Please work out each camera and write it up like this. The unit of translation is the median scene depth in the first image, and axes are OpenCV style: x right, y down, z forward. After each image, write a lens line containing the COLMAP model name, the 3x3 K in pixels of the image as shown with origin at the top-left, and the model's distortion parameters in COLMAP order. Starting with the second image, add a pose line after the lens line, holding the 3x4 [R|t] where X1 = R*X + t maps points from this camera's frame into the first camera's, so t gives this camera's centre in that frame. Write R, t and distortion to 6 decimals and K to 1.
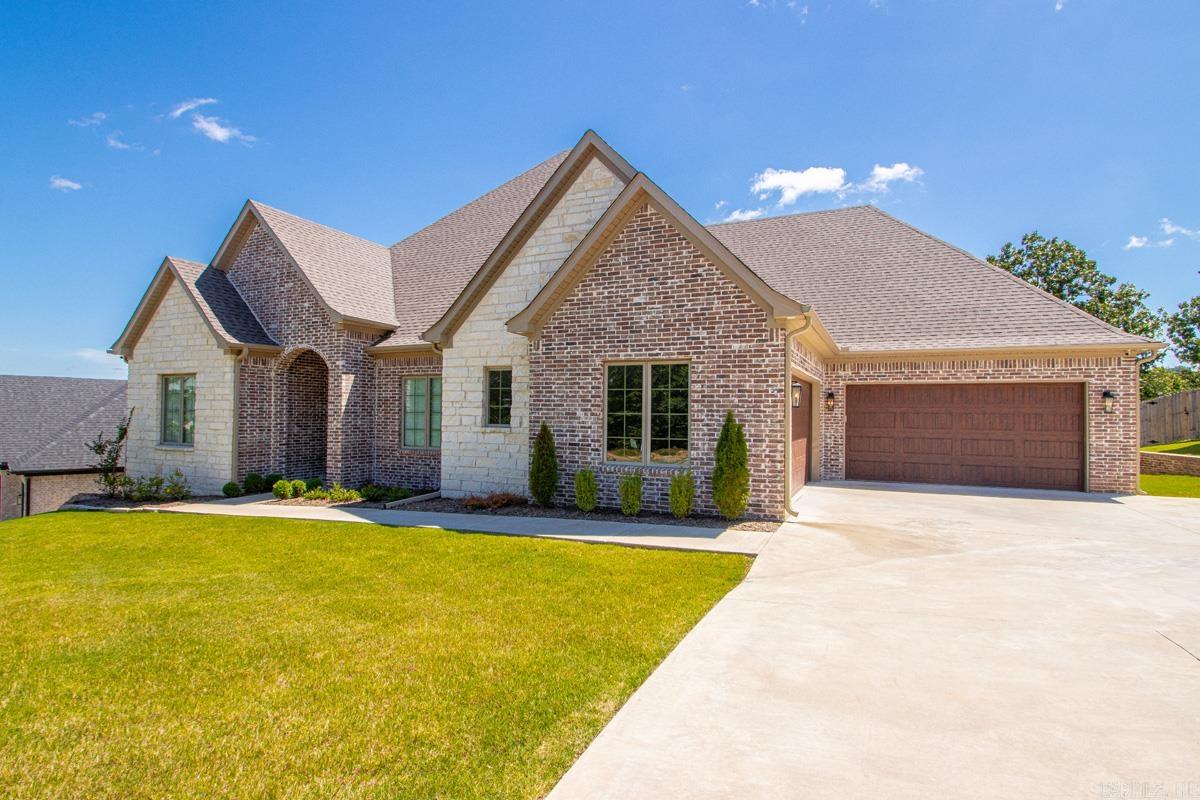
lens RADIAL K [[582.7, 0, 607.9], [0, 582.7, 397.7], [0, 0, 1]] dist [0.000403, -0.007788]
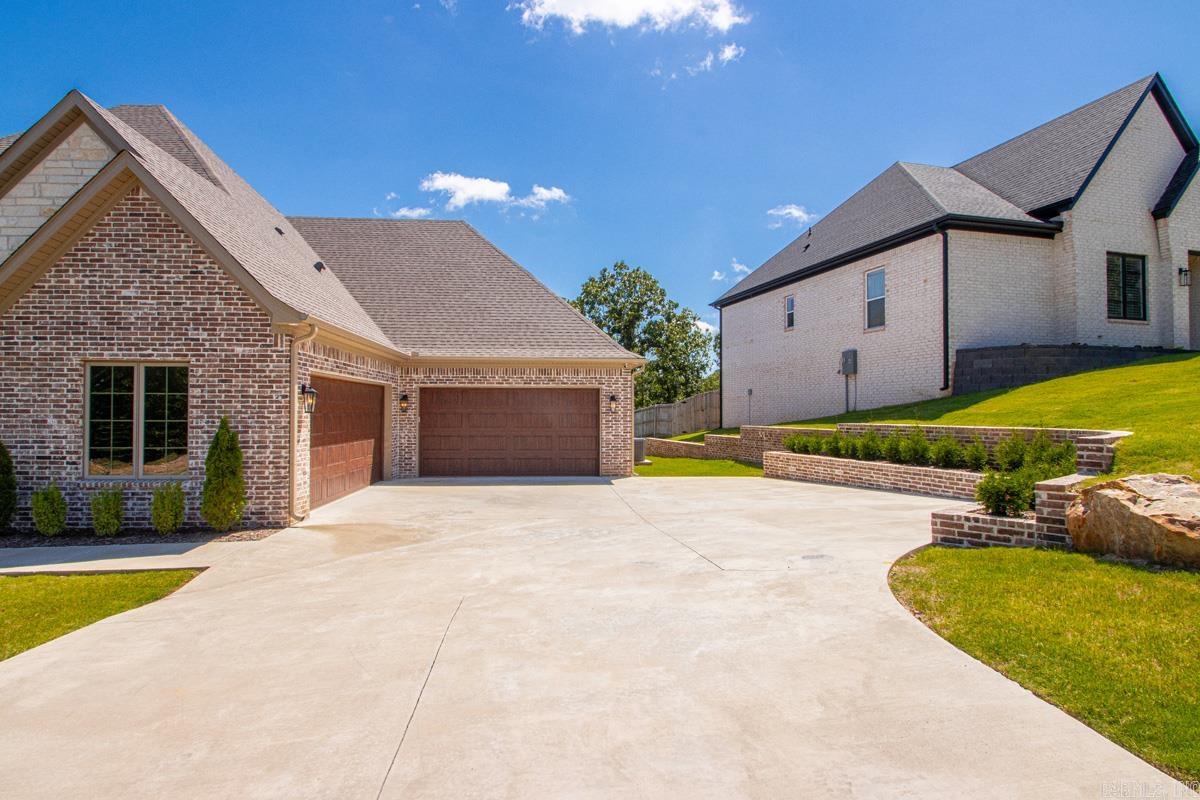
lens RADIAL K [[582.7, 0, 554.2], [0, 582.7, 397.1], [0, 0, 1]] dist [0.000403, -0.007788]
pose [[0.889368, 0.003207, 0.457181, 0.187489], [-0.005056, 0.999983, 0.002821, -0.011964], [-0.457164, -0.004821, 0.889369, -0.073948]]
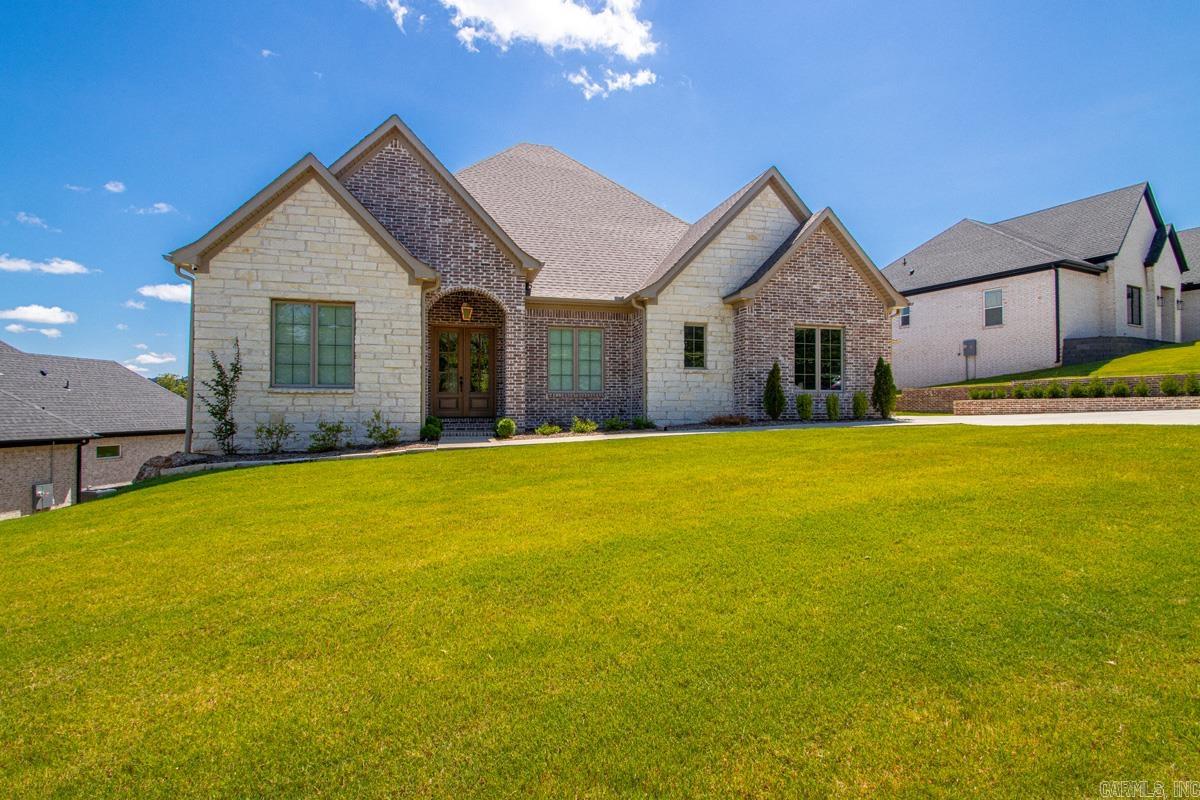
lens RADIAL K [[553.3, 0, 597.0], [0, 553.3, 396.1], [0, 0, 1]] dist [-0.000033, -0.002238]
pose [[0.772100, 0.003895, 0.635489, -1.132293], [-0.010171, 0.999929, 0.006228, 0.103953], [-0.635420, -0.011272, 0.772085, 0.176496]]
